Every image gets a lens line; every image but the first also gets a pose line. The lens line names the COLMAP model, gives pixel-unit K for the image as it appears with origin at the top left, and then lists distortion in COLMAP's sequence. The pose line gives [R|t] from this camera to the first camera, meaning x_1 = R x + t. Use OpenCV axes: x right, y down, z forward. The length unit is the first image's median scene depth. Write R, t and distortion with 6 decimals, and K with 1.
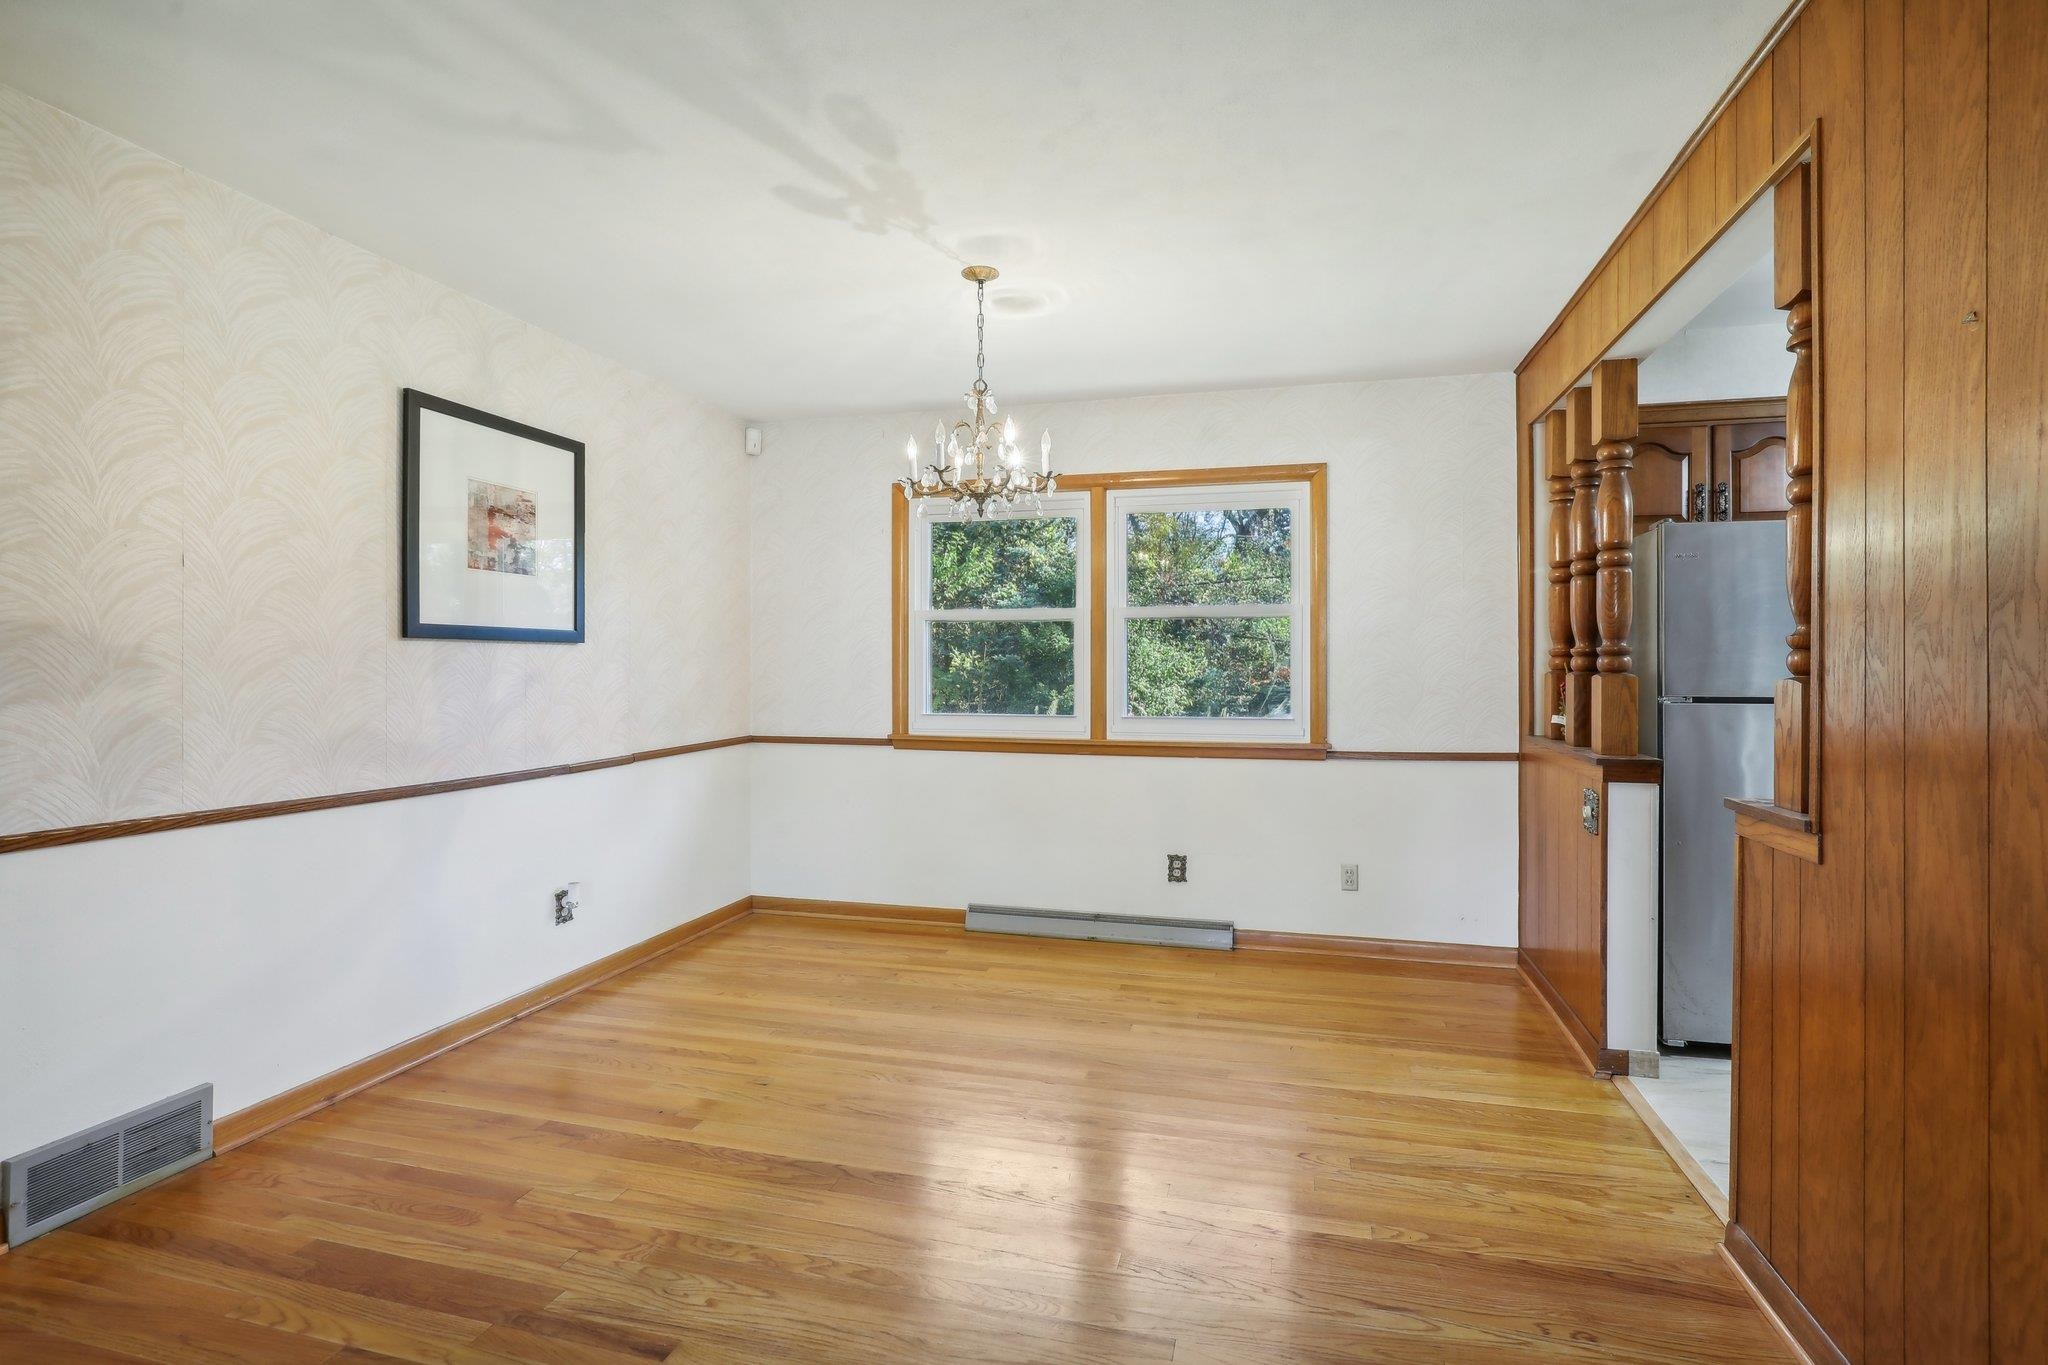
lens RADIAL K [[957.6, 0, 1038.2], [0, 957.6, 665.9], [0, 0, 1]] dist [-0.030709, 0.004674]
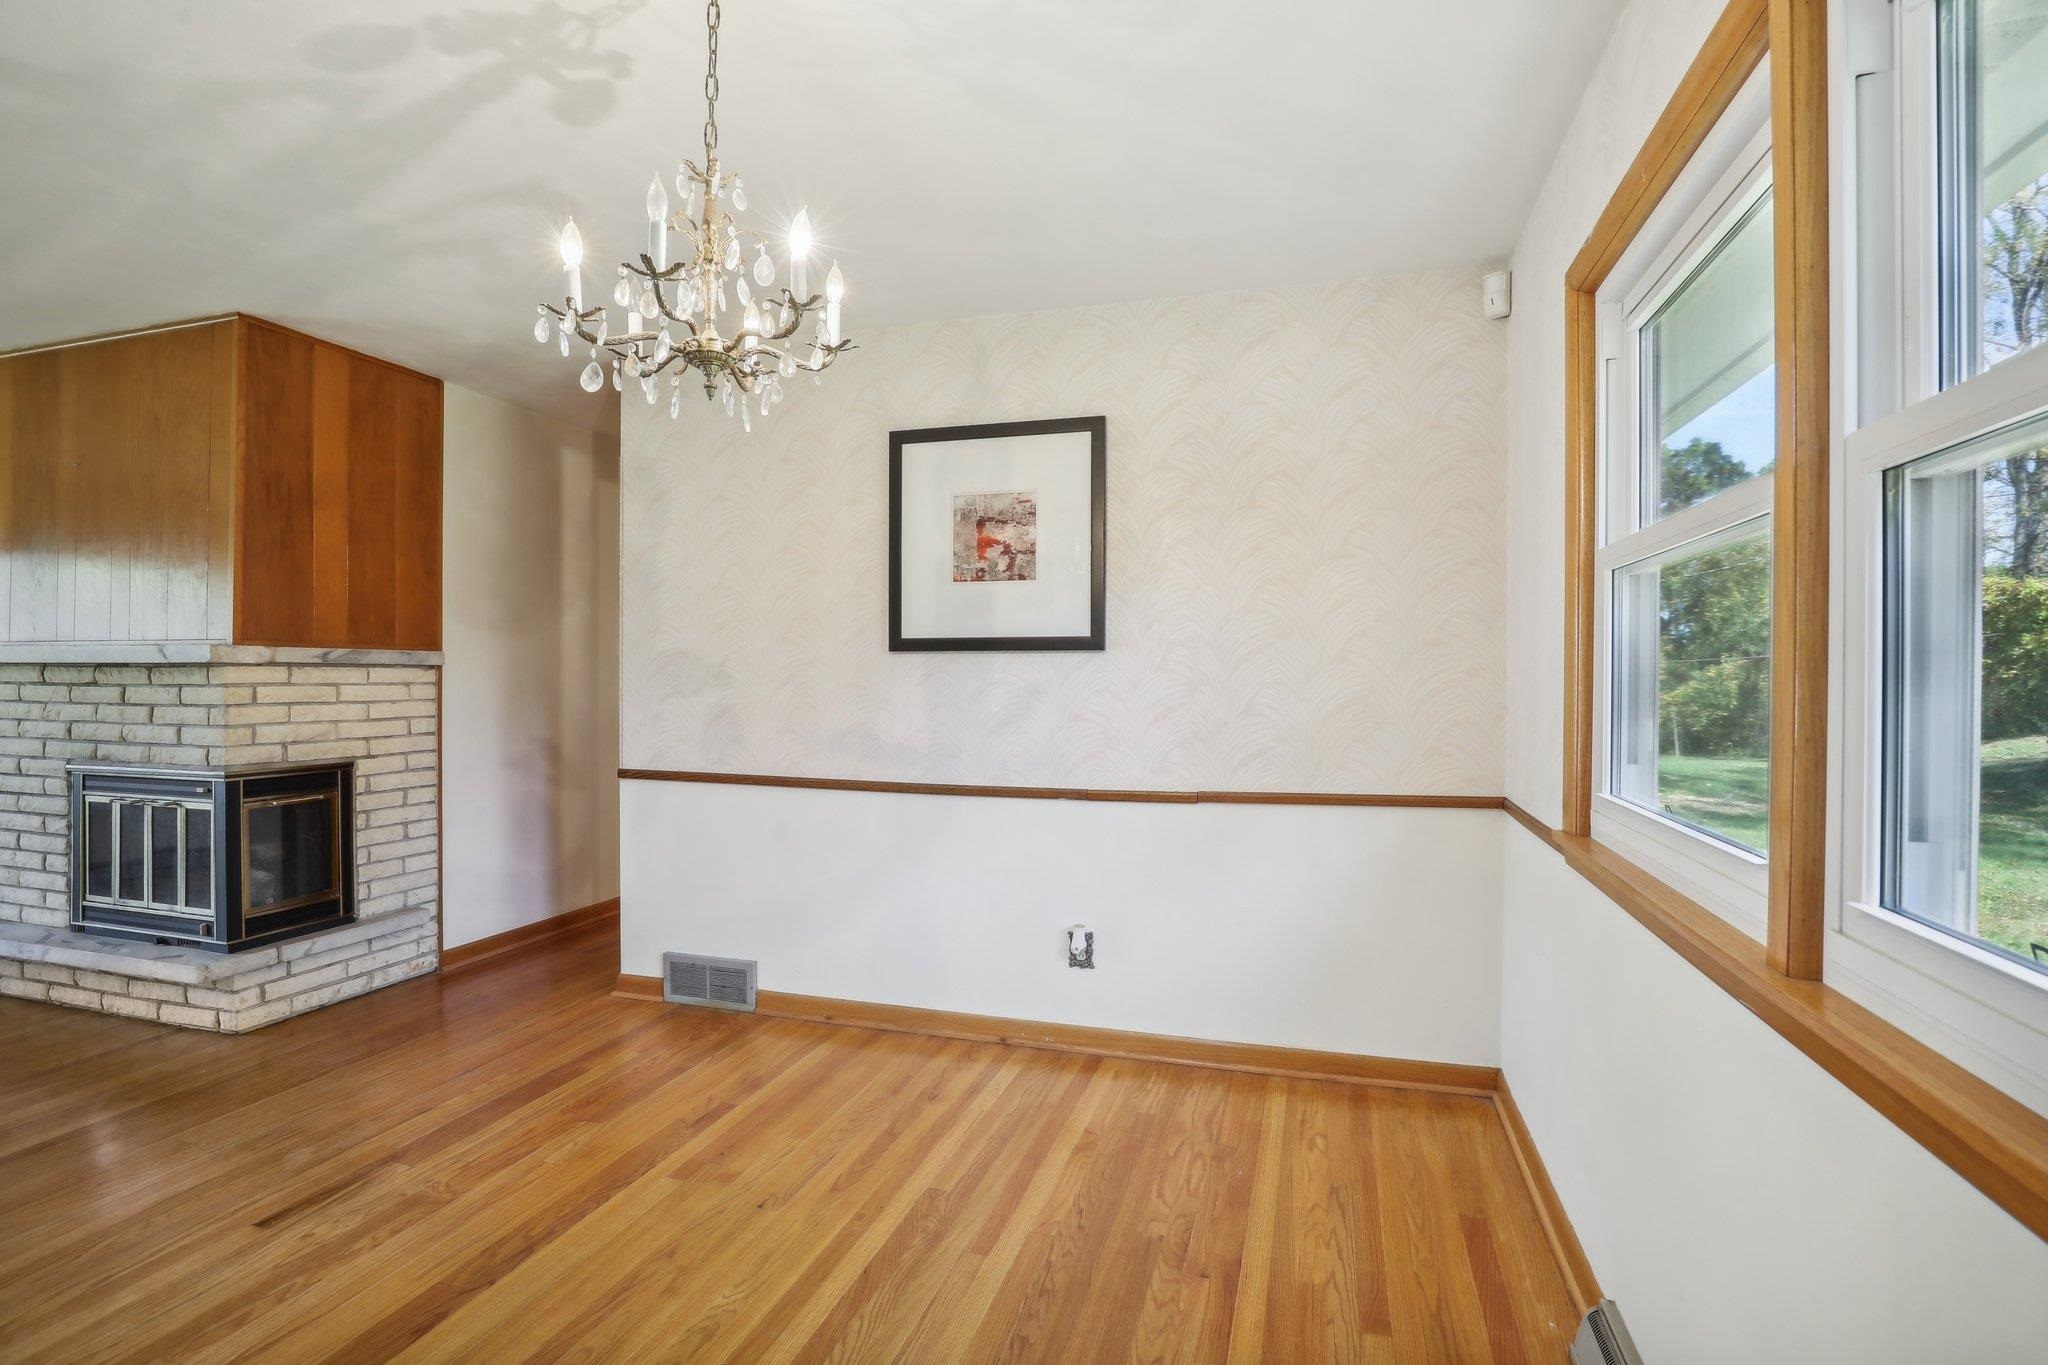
lens RADIAL K [[957.6, 0, 1042.2], [0, 957.6, 679.8], [0, 0, 1]] dist [-0.030709, 0.004674]
pose [[-0.027231, 0.007752, -0.999599, 0.411855], [-0.003475, 0.999963, 0.007849, -0.004782], [0.999623, 0.003687, -0.027203, 1.049730]]
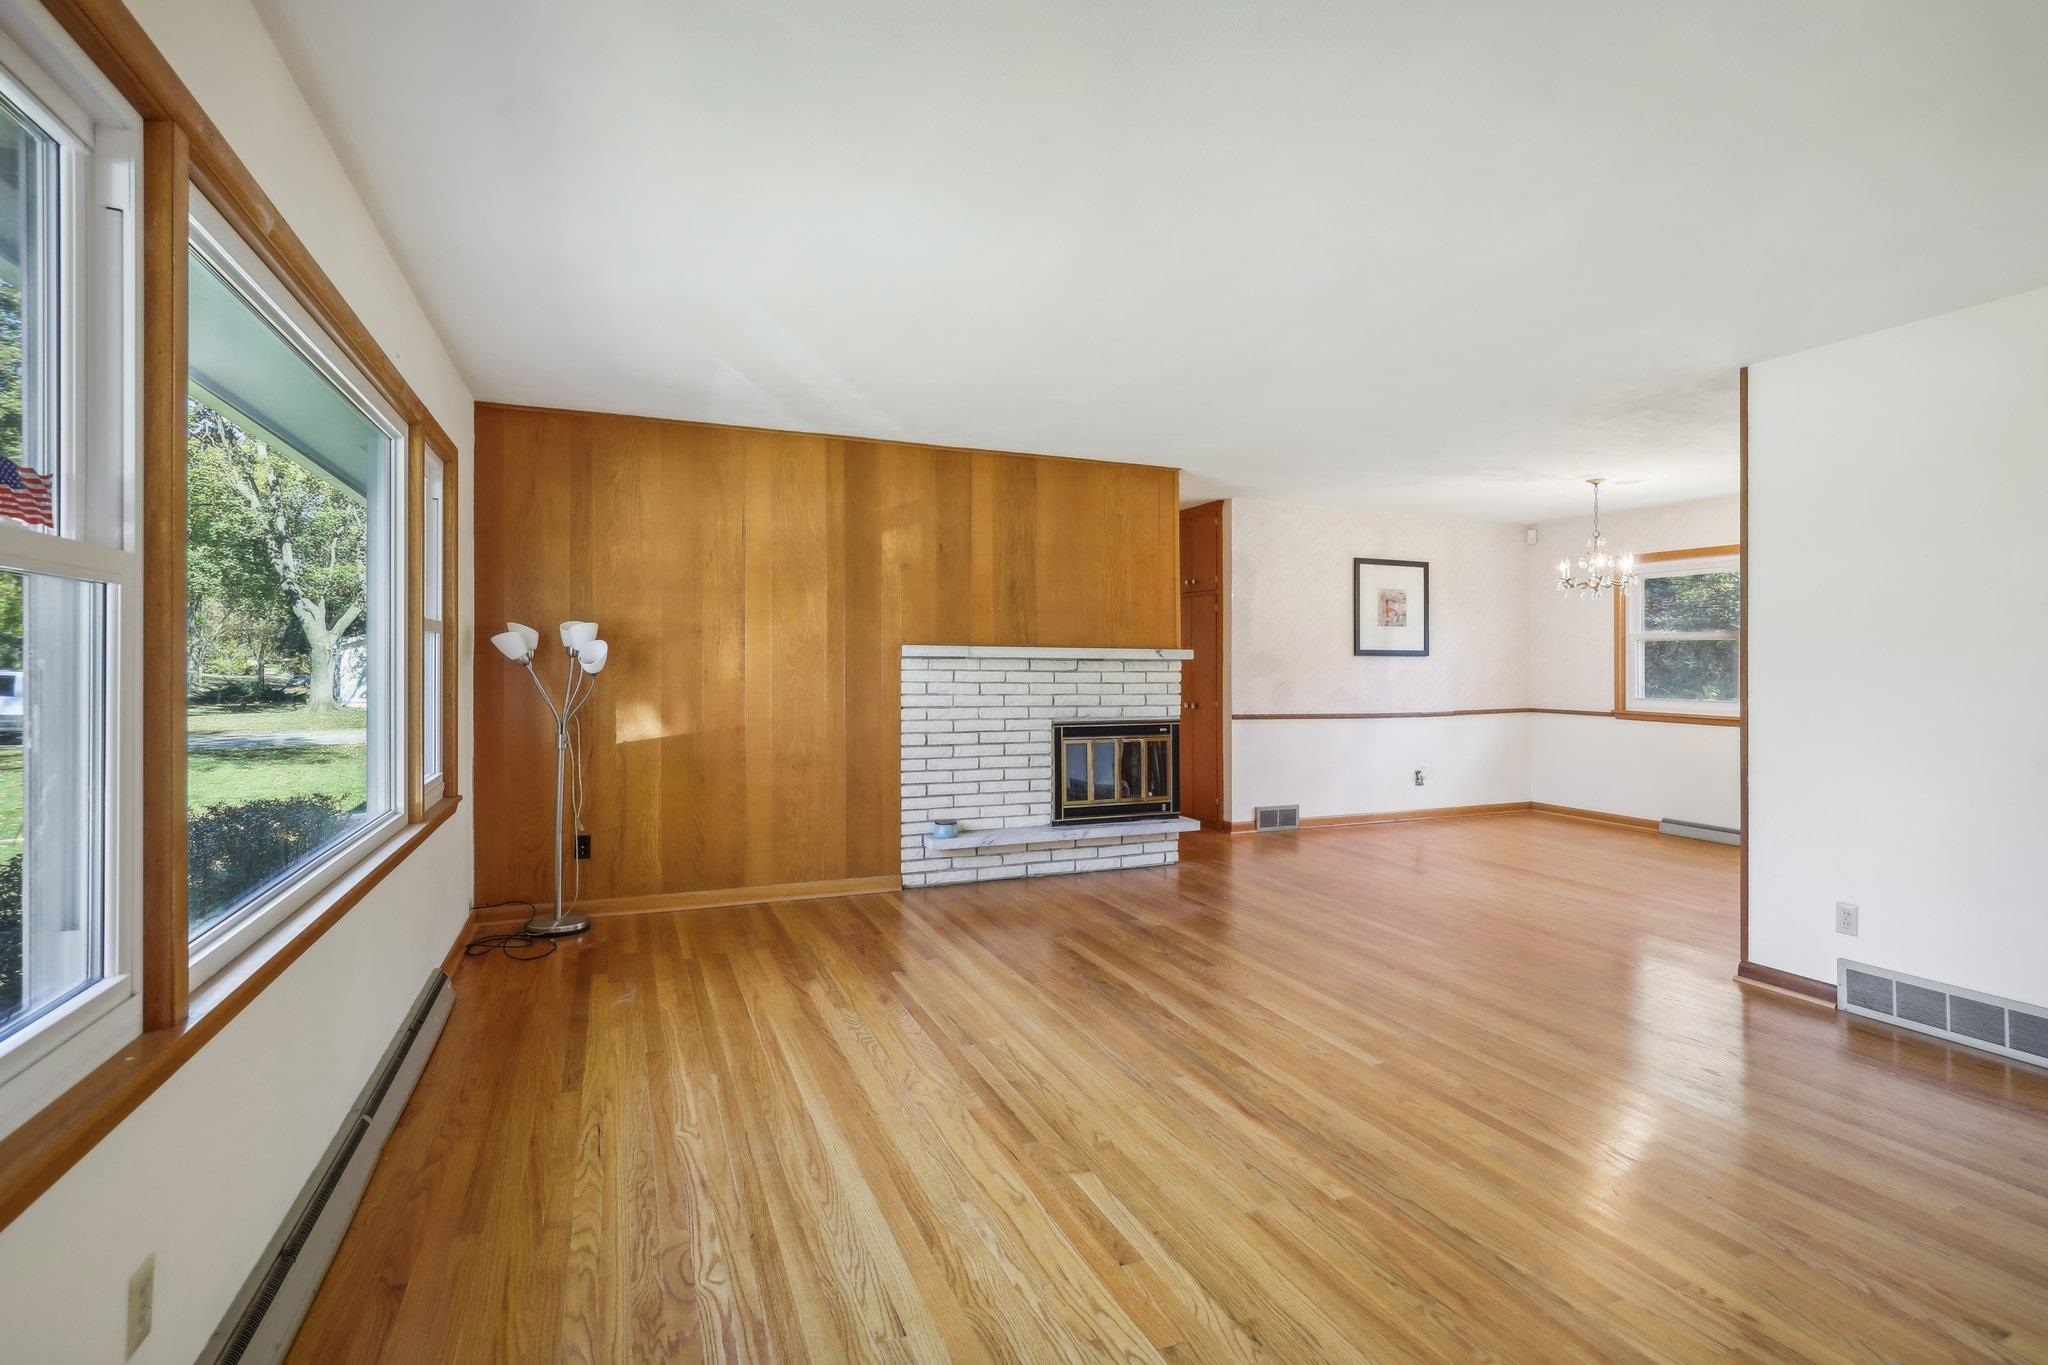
lens RADIAL K [[957.6, 0, 1016.9], [0, 957.6, 652.4], [0, 0, 1]] dist [-0.030709, 0.004674]
pose [[0.606096, -0.001429, -0.795390, 0.716579], [-0.008731, 0.999926, -0.008450, -0.006825], [0.795344, 0.012066, 0.606039, -1.116105]]
